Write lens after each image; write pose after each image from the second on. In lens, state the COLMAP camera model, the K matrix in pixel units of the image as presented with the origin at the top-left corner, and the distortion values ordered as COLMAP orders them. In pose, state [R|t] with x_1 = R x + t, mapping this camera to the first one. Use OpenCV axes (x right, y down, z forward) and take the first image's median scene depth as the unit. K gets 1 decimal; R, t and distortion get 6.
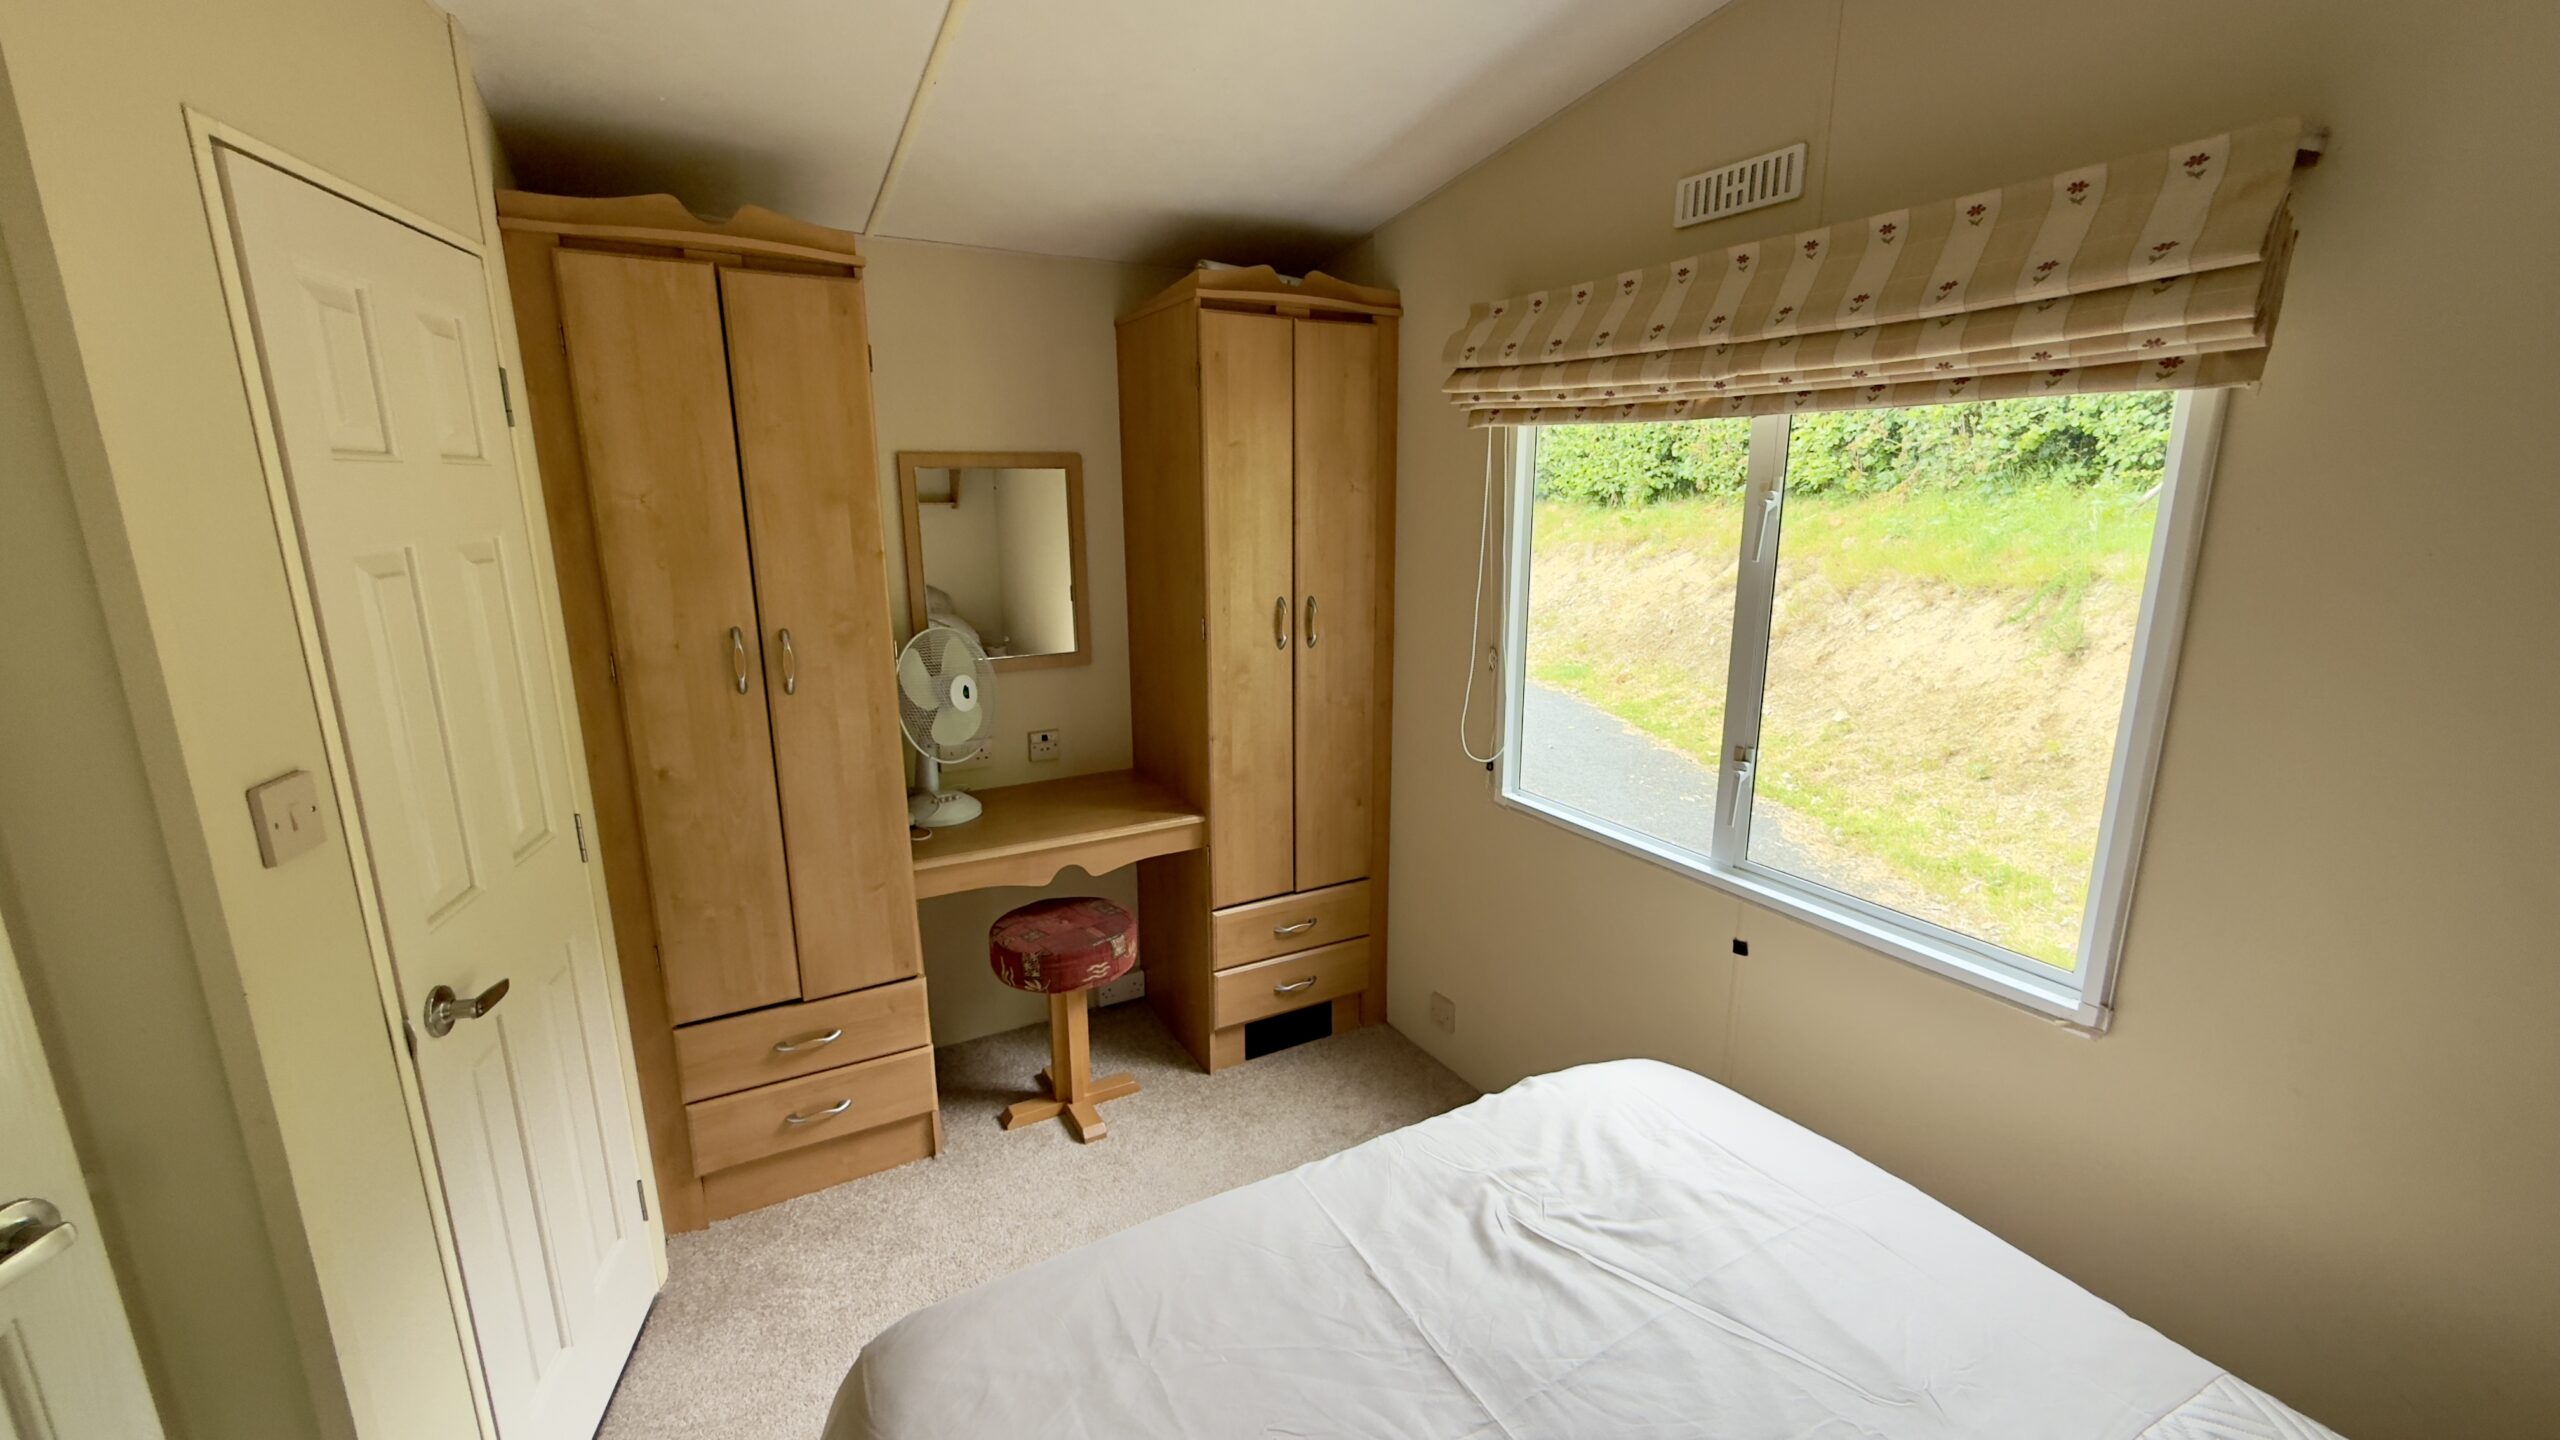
lens RADIAL K [[1017.4, 0, 1277.6], [0, 1017.4, 724.7], [0, 0, 1]] dist [0.000298, -0.000280]
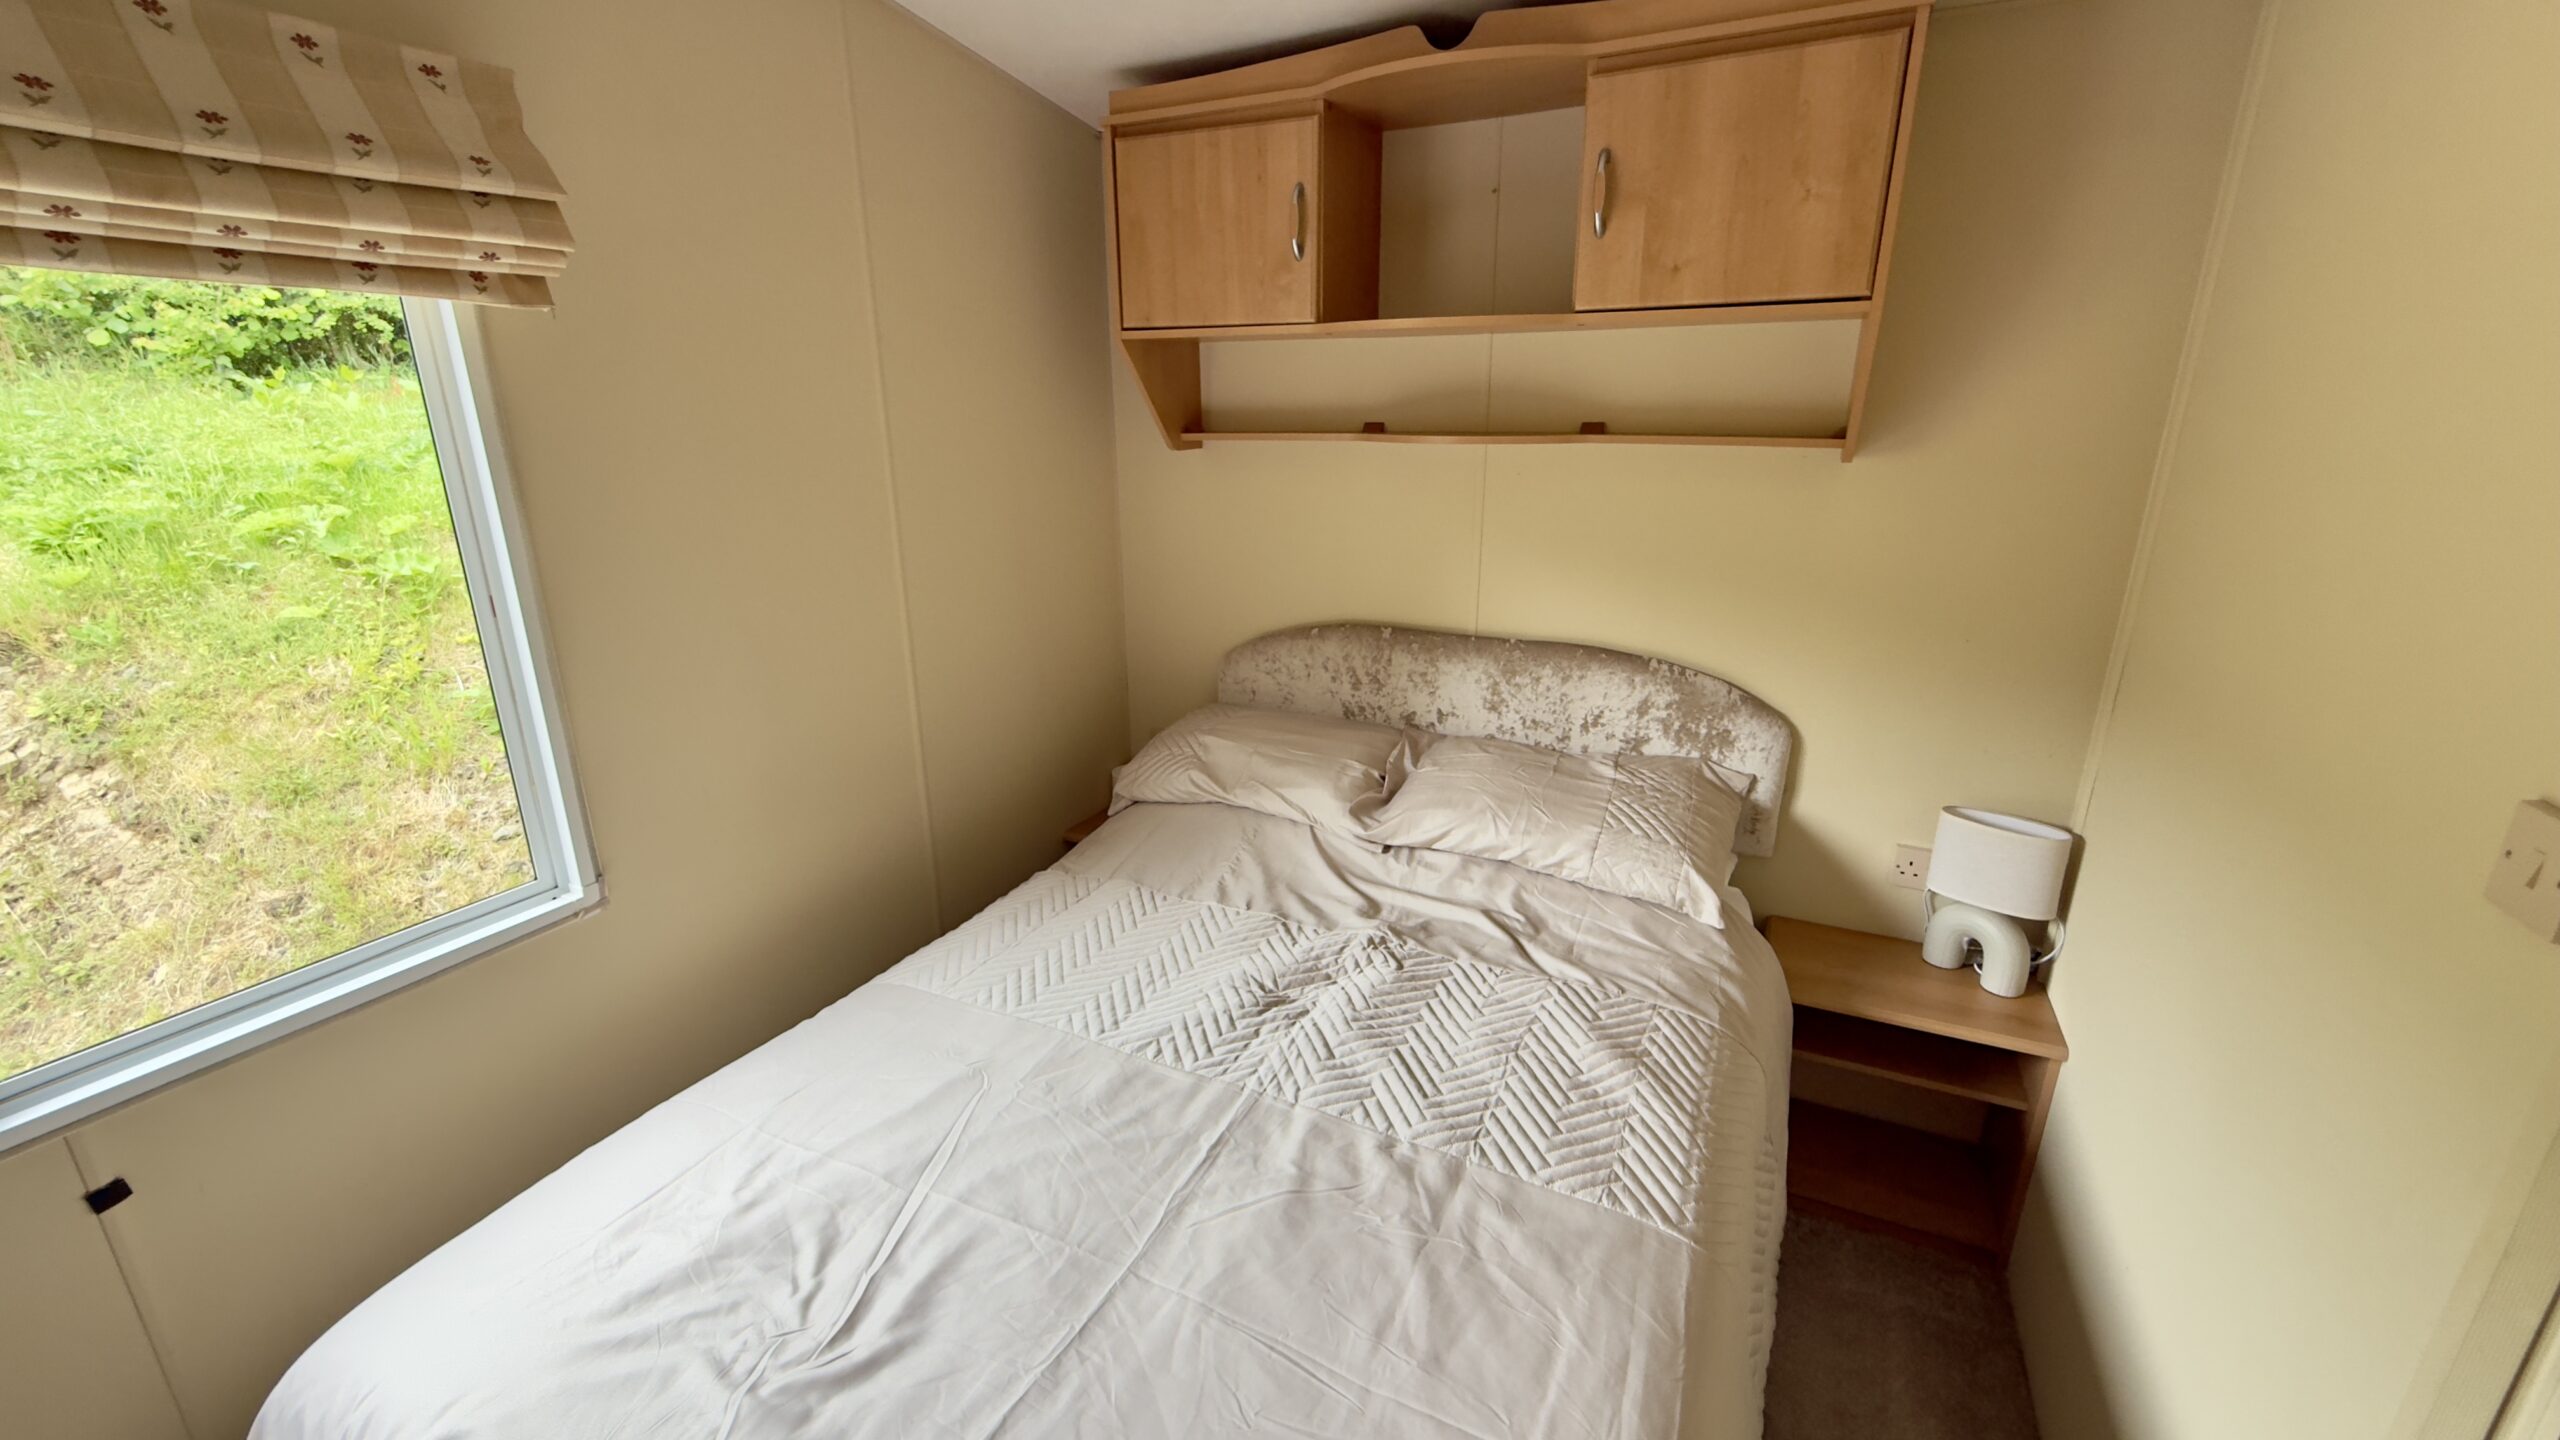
lens RADIAL K [[1017.4, 0, 1279.5], [0, 1017.4, 718.2], [0, 0, 1]] dist [0.000298, -0.000280]
pose [[-0.560565, -0.237956, 0.793186, -0.465869], [0.191053, 0.894825, 0.403470, -0.194270], [-0.805770, 0.377712, -0.456145, 0.889449]]
